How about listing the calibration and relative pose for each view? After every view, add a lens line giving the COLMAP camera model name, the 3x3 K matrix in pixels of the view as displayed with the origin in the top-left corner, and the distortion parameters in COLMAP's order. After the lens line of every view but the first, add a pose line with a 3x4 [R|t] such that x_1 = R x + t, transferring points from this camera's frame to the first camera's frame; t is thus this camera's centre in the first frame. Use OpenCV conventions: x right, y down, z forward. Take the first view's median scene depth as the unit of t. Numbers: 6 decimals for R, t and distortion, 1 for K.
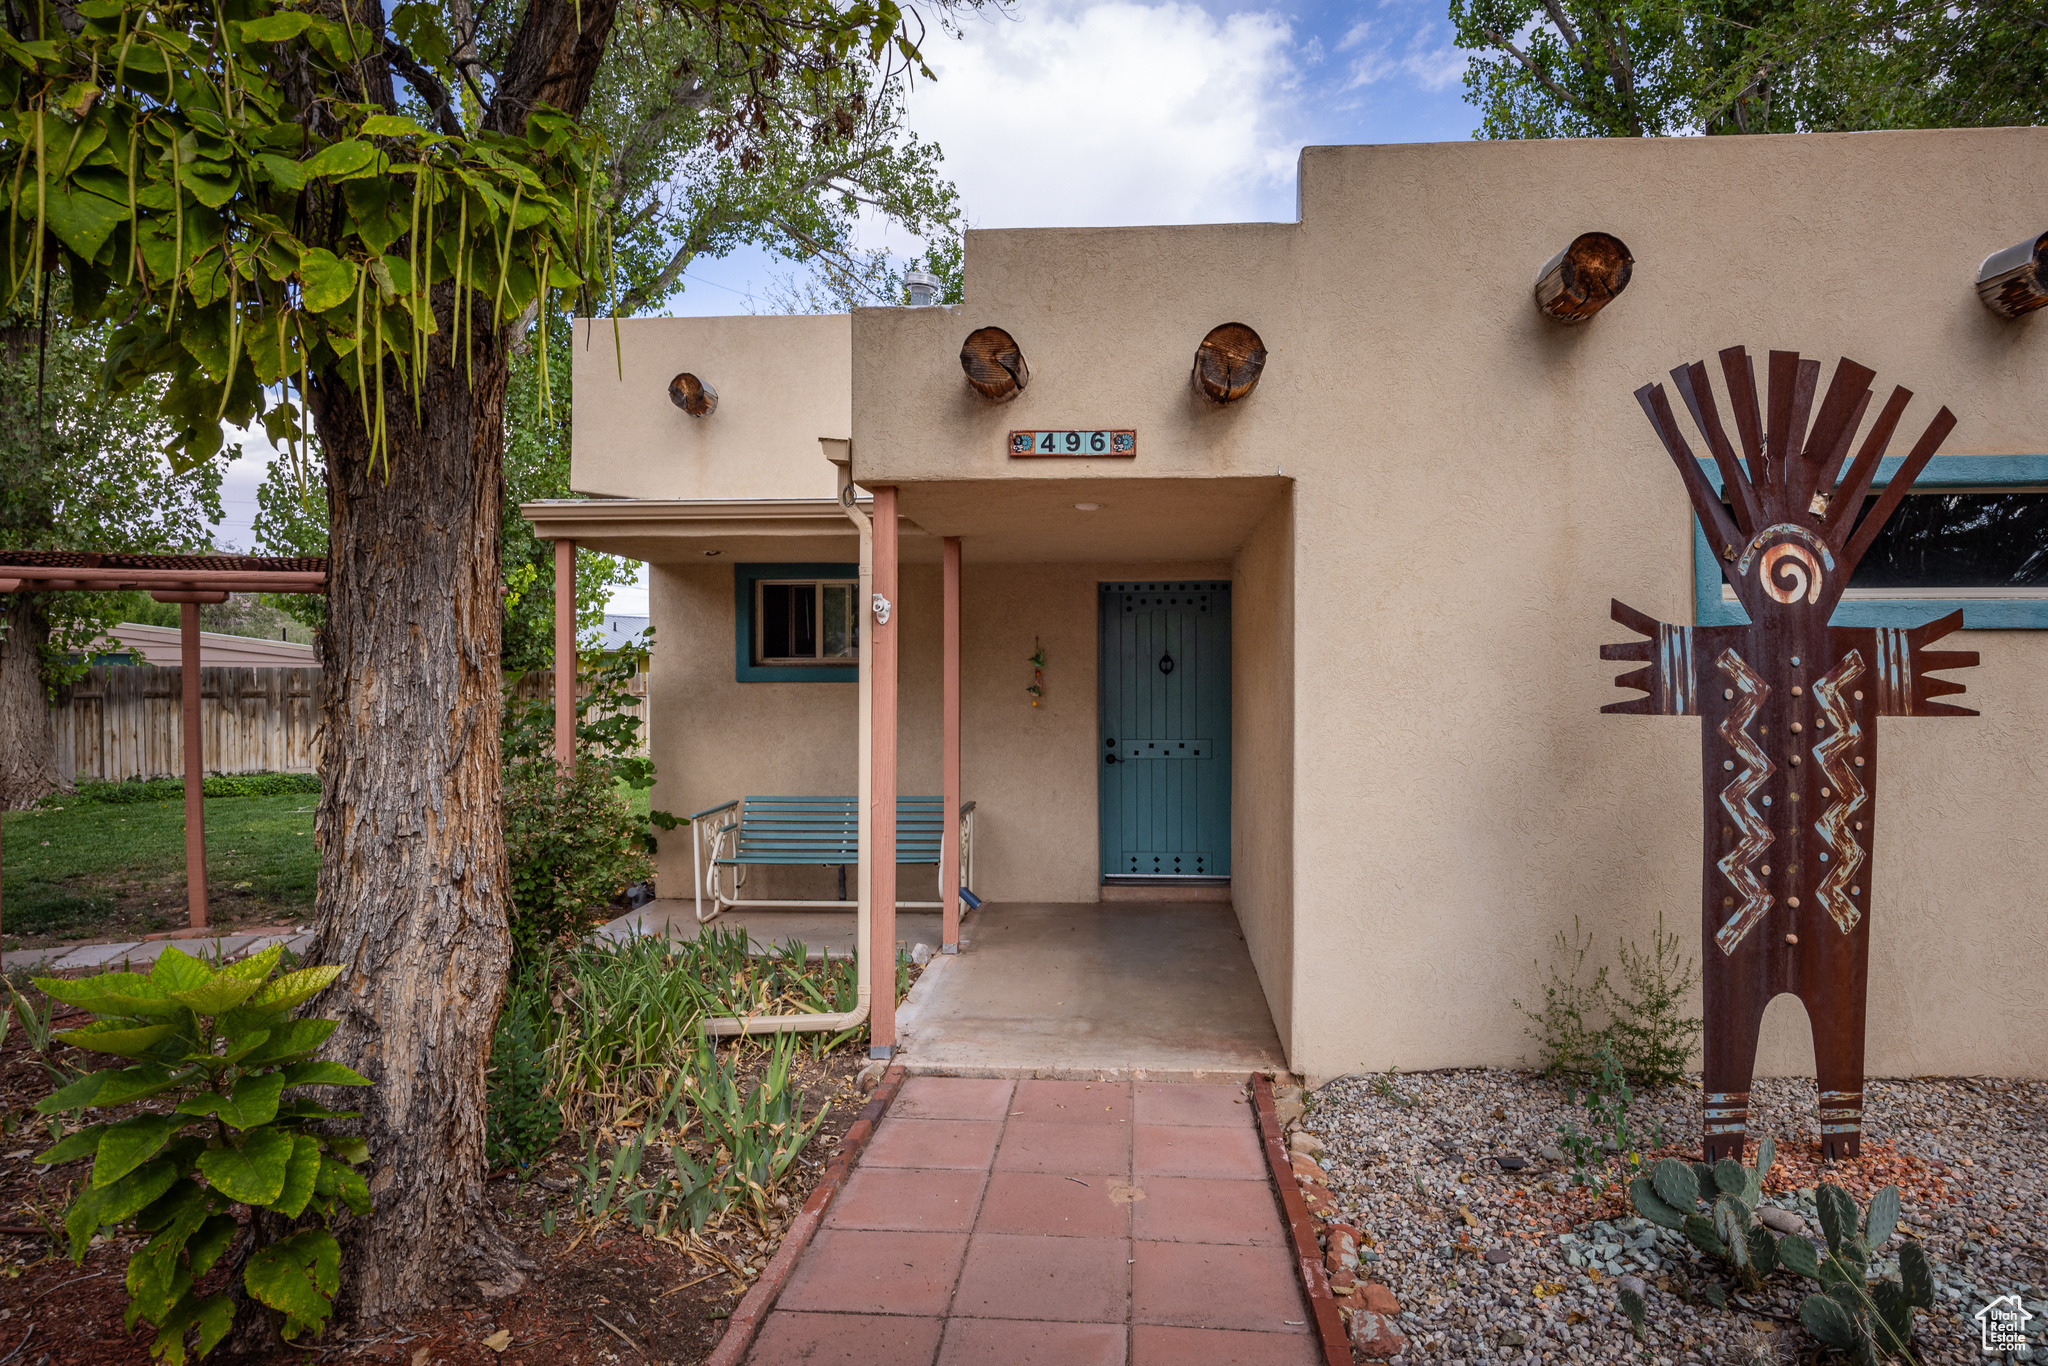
lens RADIAL K [[1217.7, 0, 1033.8], [0, 1217.7, 677.9], [0, 0, 1]] dist [-0.017640, -0.000370]
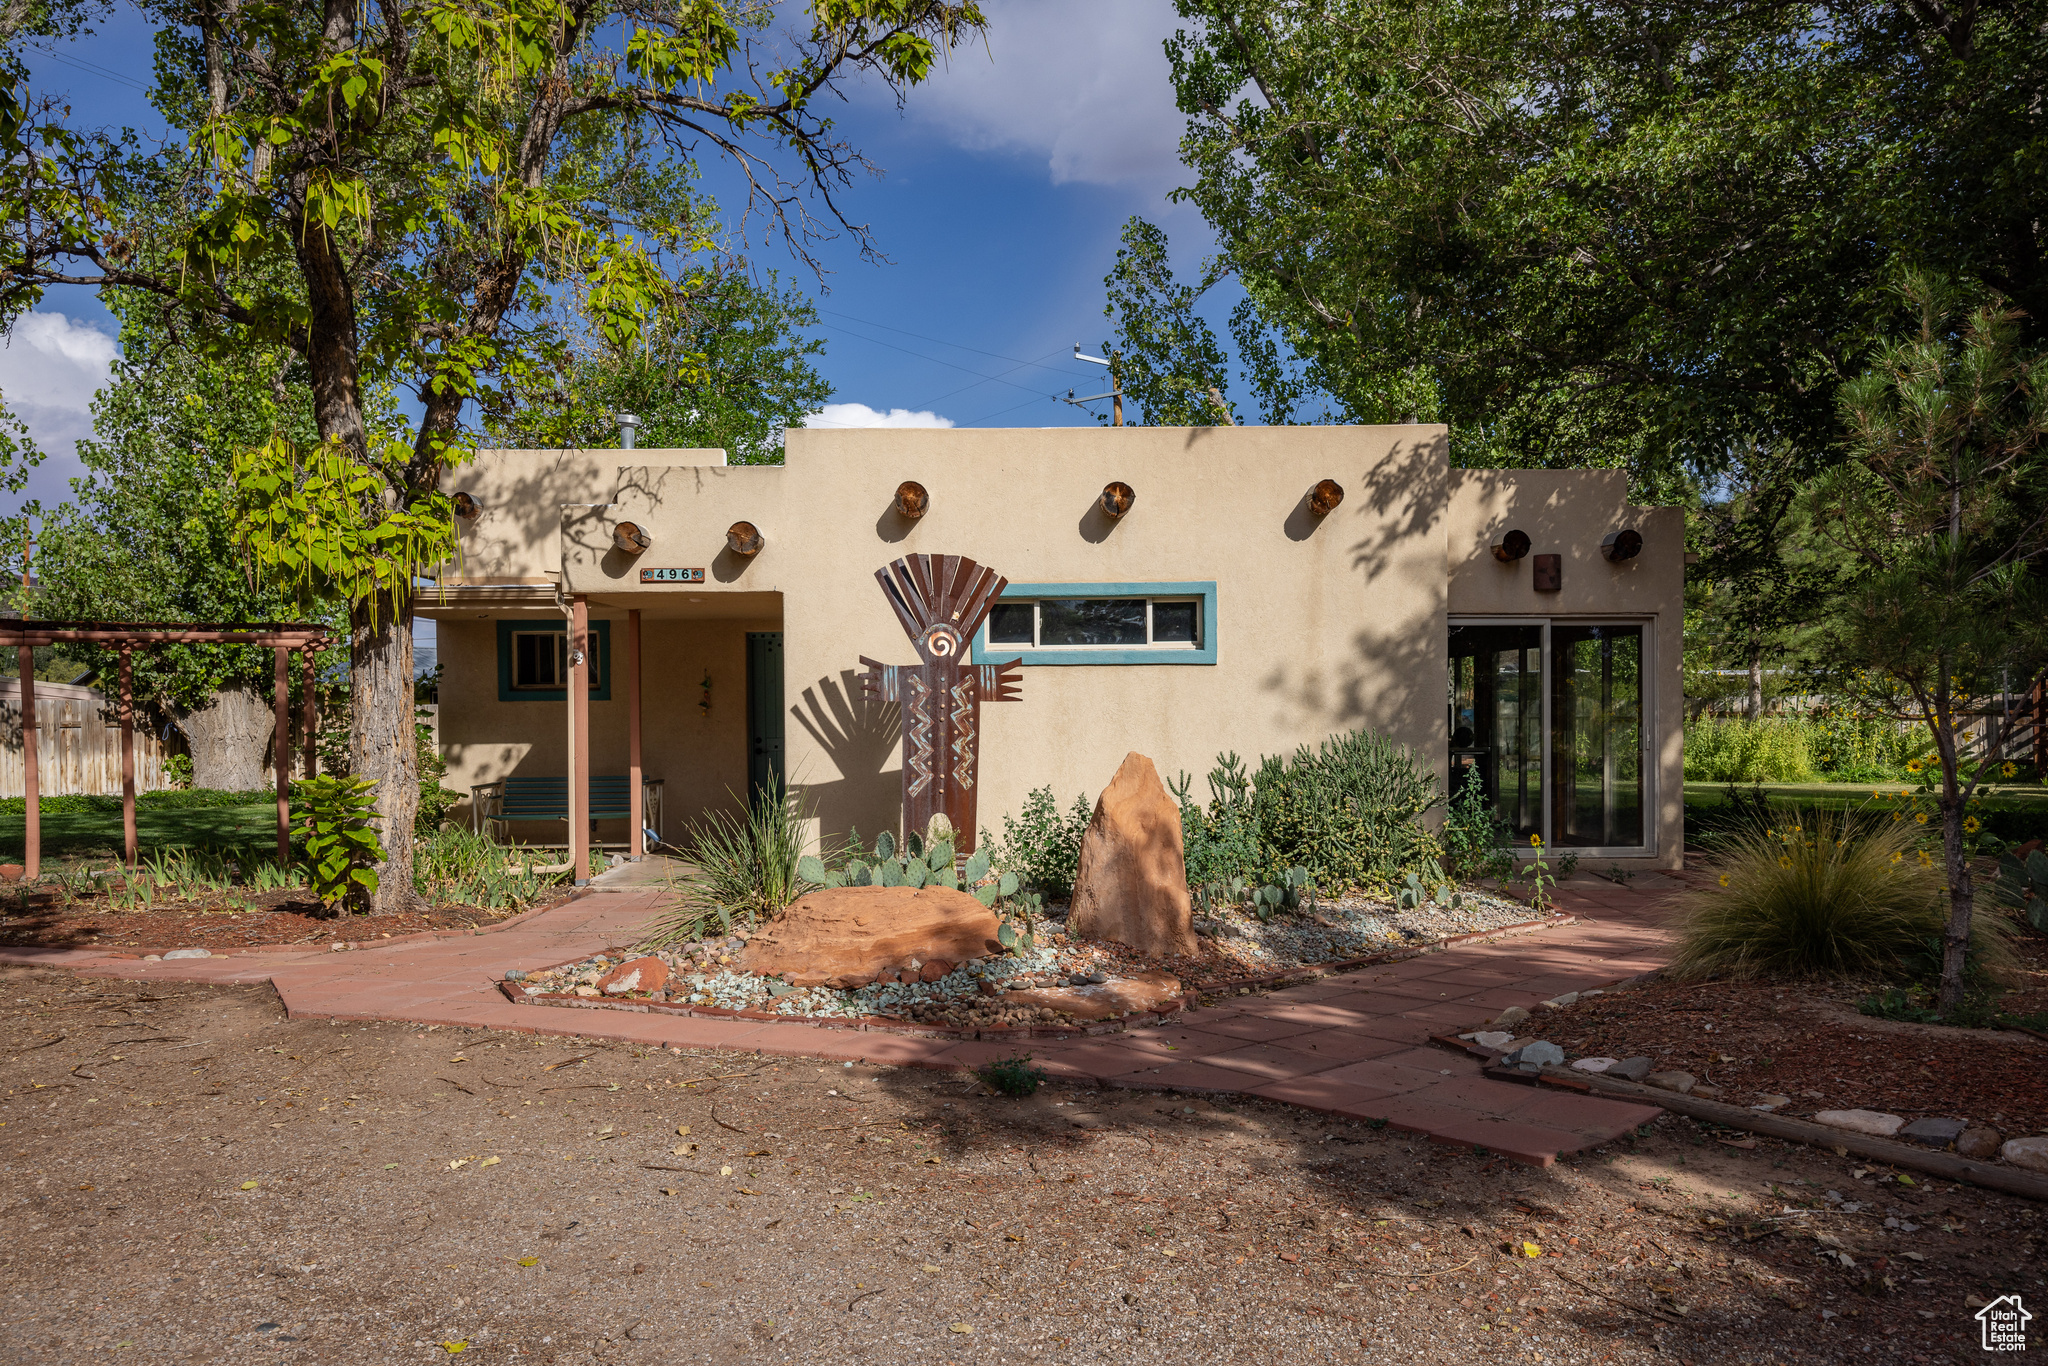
lens RADIAL K [[1568.7, 0, 1024.4], [0, 1568.7, 741.7], [0, 0, 1]] dist [0.000919, 0.003234]
pose [[0.995771, -0.010662, 0.091252, 0.497063], [0.009162, 0.999816, 0.016843, 0.060857], [-0.091415, -0.015936, 0.995685, -2.202376]]
